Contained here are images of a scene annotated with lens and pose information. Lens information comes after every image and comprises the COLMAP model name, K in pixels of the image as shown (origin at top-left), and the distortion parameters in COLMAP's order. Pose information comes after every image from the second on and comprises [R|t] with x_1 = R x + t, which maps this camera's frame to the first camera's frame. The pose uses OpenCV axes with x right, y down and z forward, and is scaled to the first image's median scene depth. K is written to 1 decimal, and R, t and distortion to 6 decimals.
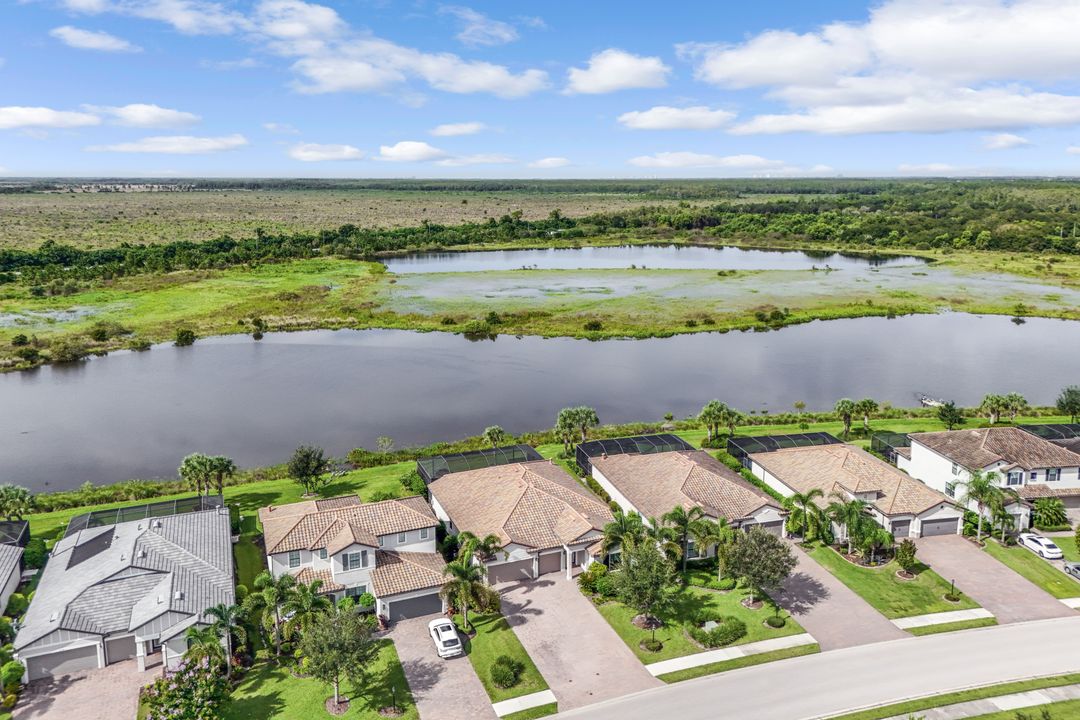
lens RADIAL K [[775.2, 0, 540.0], [0, 775.2, 360.0], [0, 0, 1]] dist [0.089468, -0.086628]
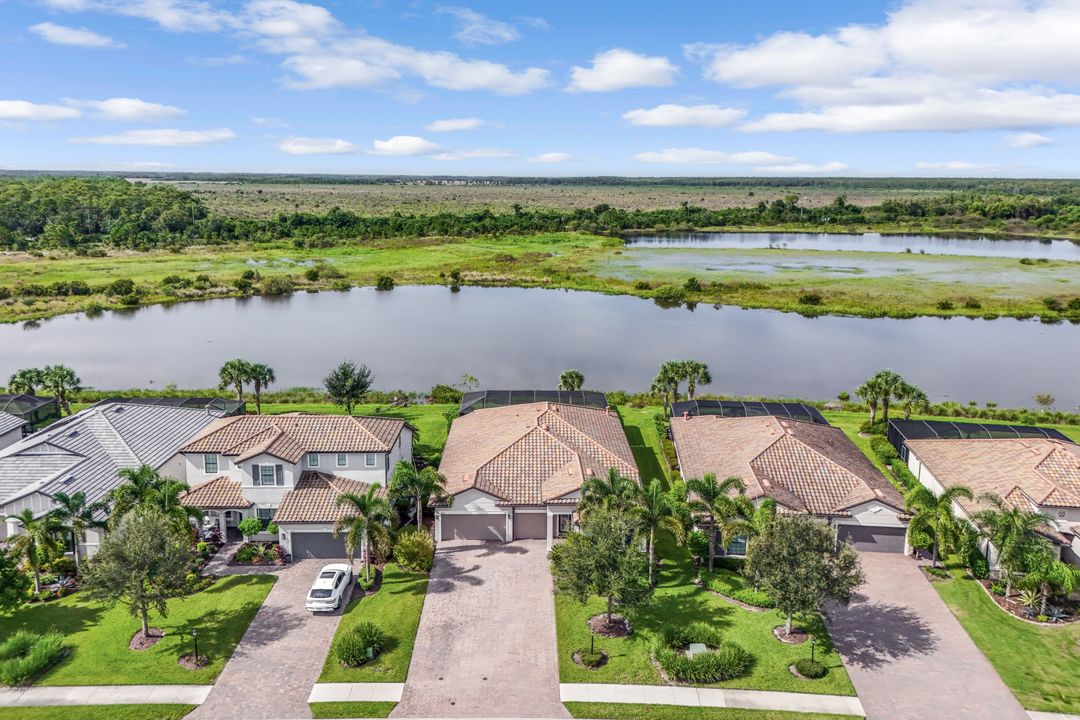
lens RADIAL K [[775.2, 0, 540.0], [0, 775.2, 360.0], [0, 0, 1]] dist [0.089468, -0.086628]
pose [[0.933649, 0.090771, -0.346497, 0.096484], [-0.089810, 0.995780, 0.018865, 0.031792], [0.346748, 0.013505, 0.937861, 0.109970]]
